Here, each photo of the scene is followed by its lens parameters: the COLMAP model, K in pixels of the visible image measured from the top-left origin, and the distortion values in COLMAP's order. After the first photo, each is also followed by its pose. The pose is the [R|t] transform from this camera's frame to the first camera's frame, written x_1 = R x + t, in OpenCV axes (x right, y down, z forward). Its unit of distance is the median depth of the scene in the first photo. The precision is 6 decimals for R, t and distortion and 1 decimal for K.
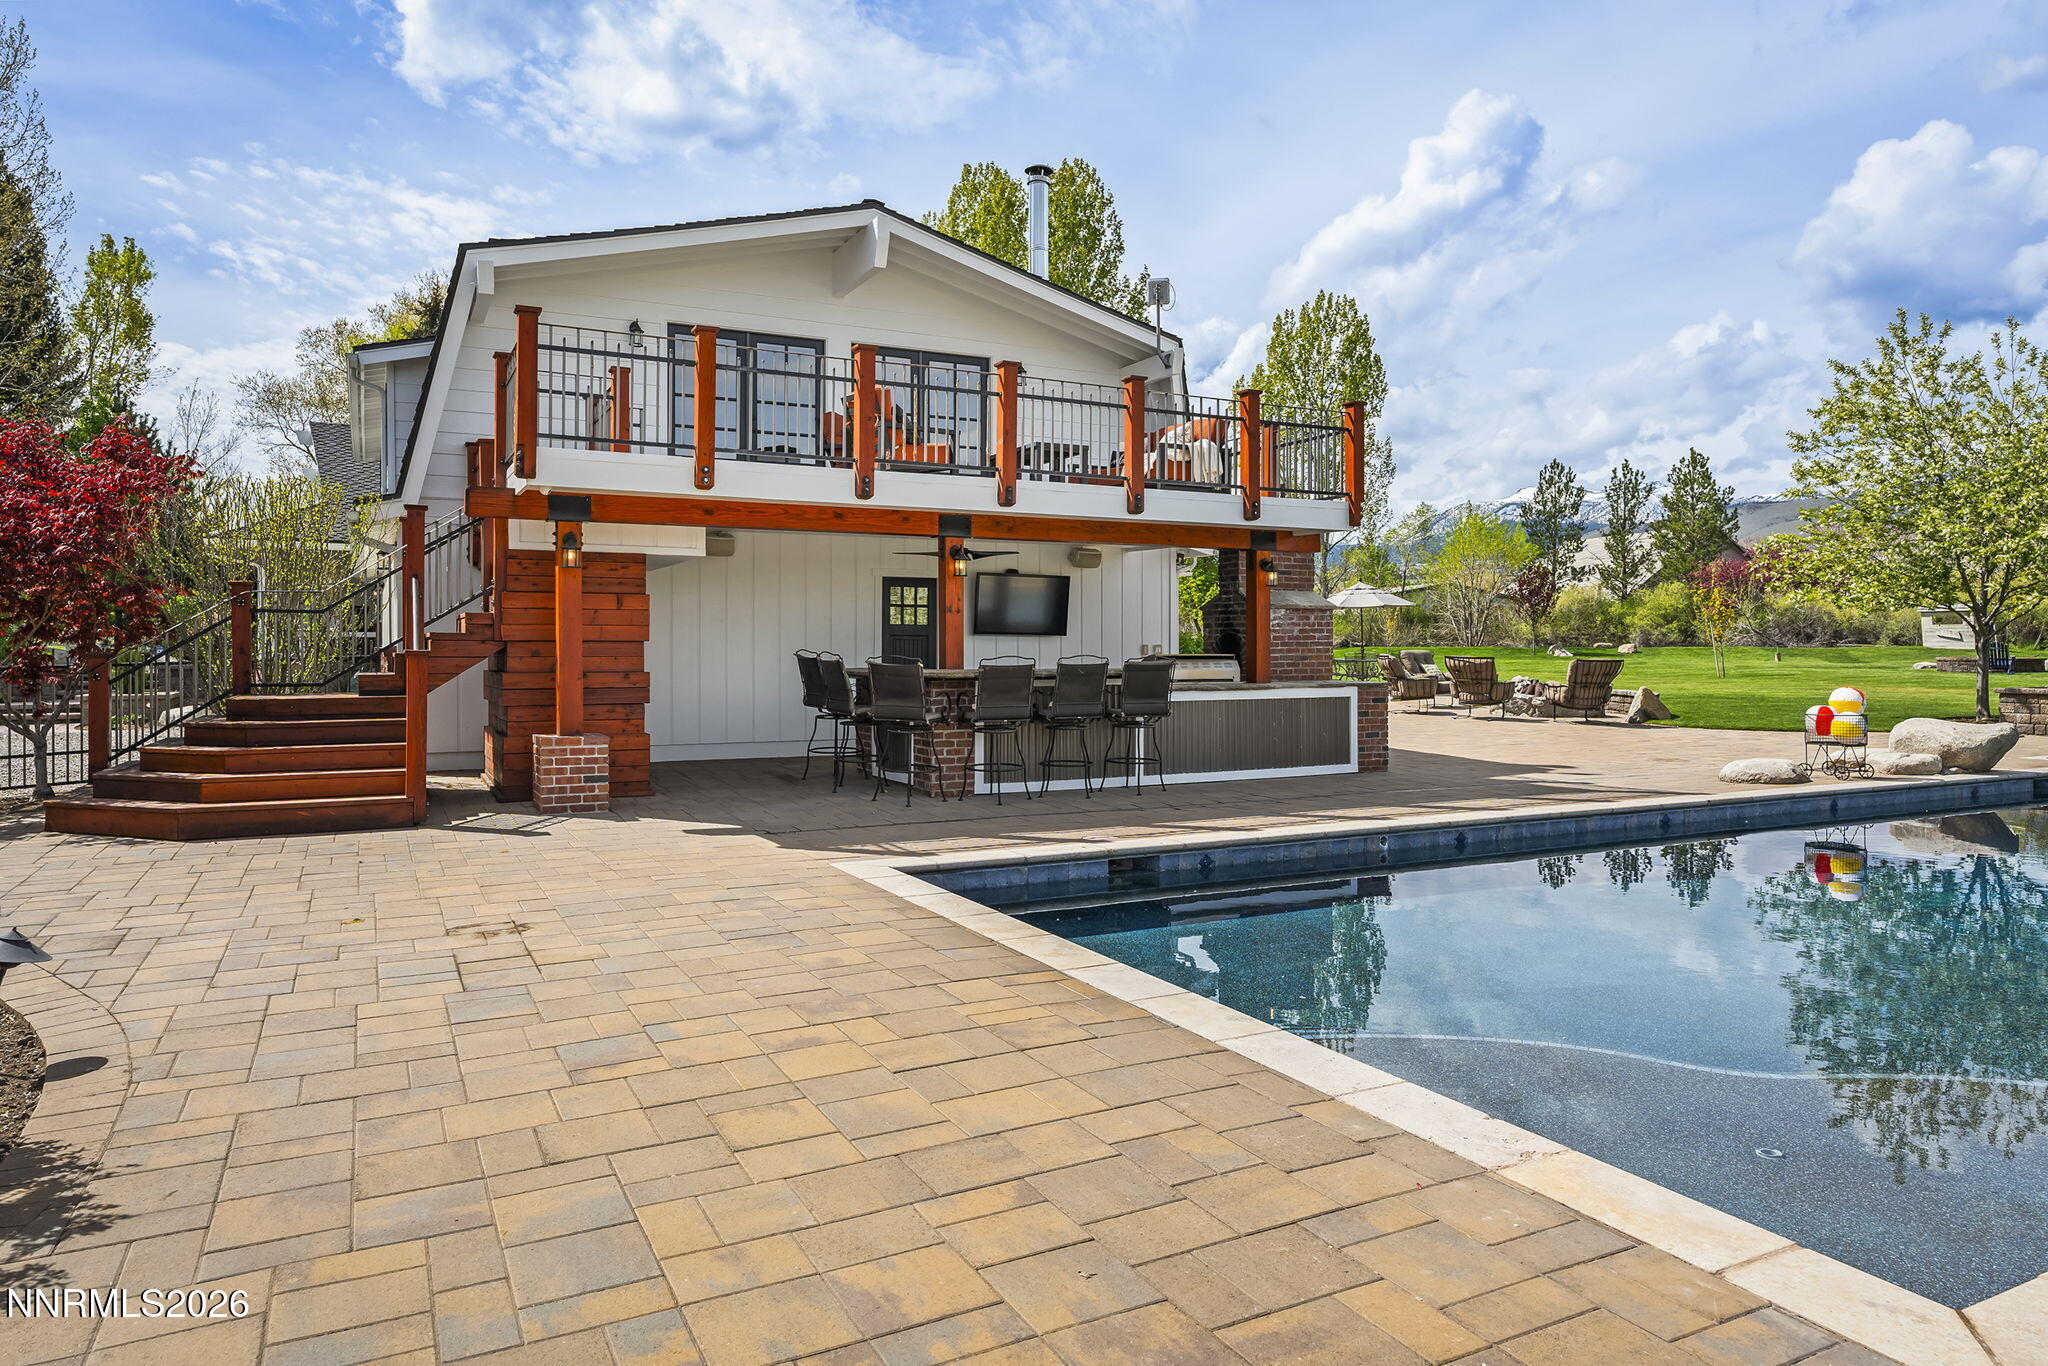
lens RADIAL K [[1298.9, 0, 1026.6], [0, 1298.9, 648.9], [0, 0, 1]] dist [0.002827, -0.000190]
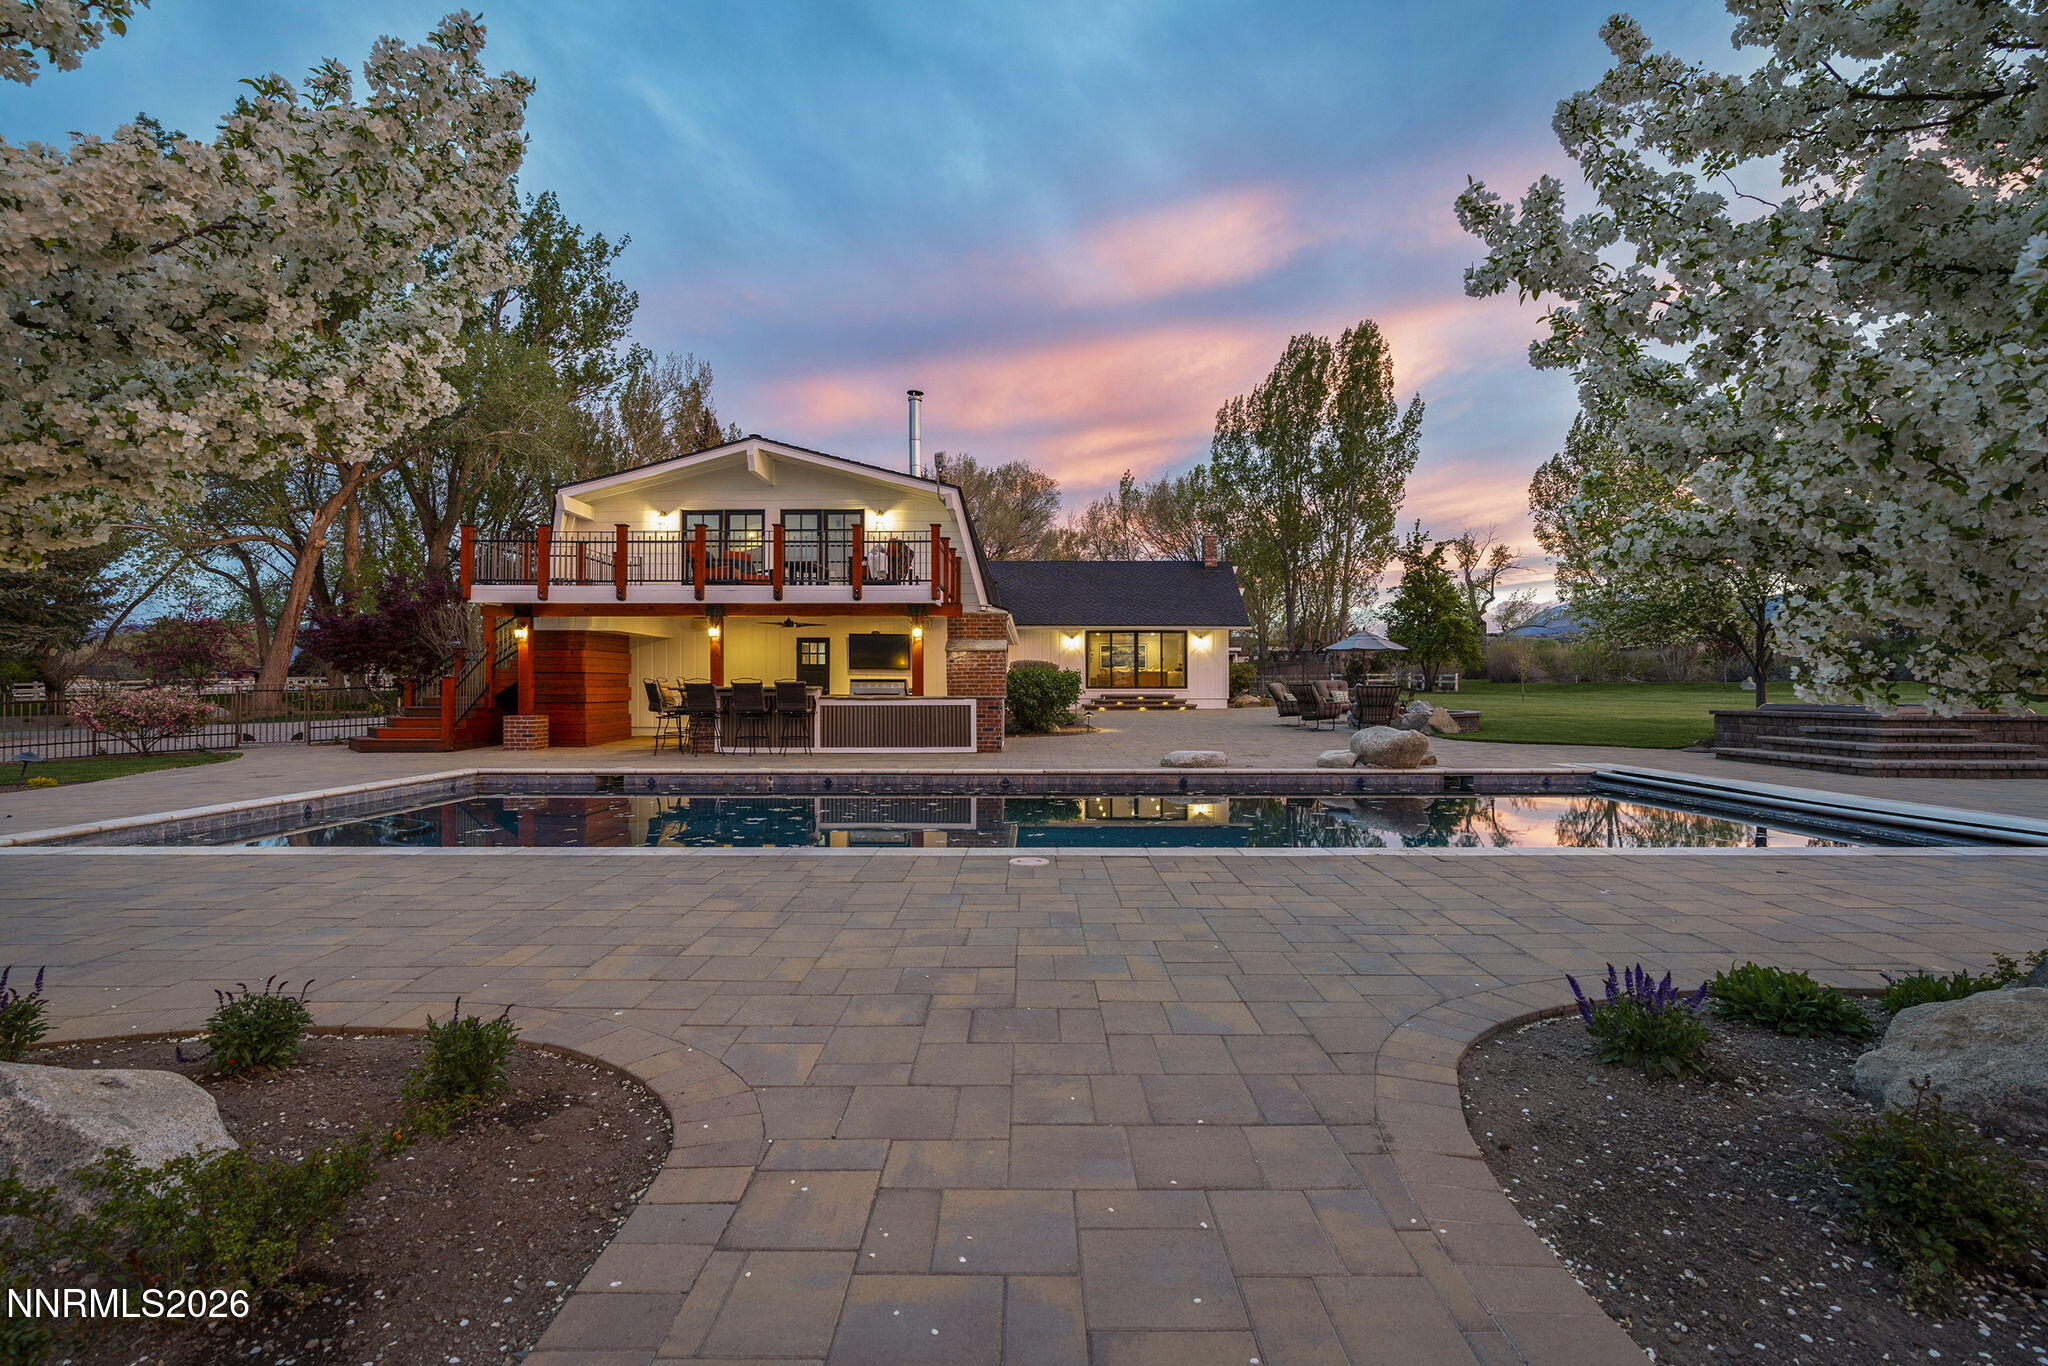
lens RADIAL K [[911.1, 0, 1024.0], [0, 911.1, 683.0], [0, 0, 1]] dist [-0.002728, -0.000157]
pose [[0.885923, -0.002518, -0.463825, 0.919378], [-0.000170, 0.999983, -0.005753, 0.017757], [0.463832, 0.005176, 0.885908, 0.035607]]
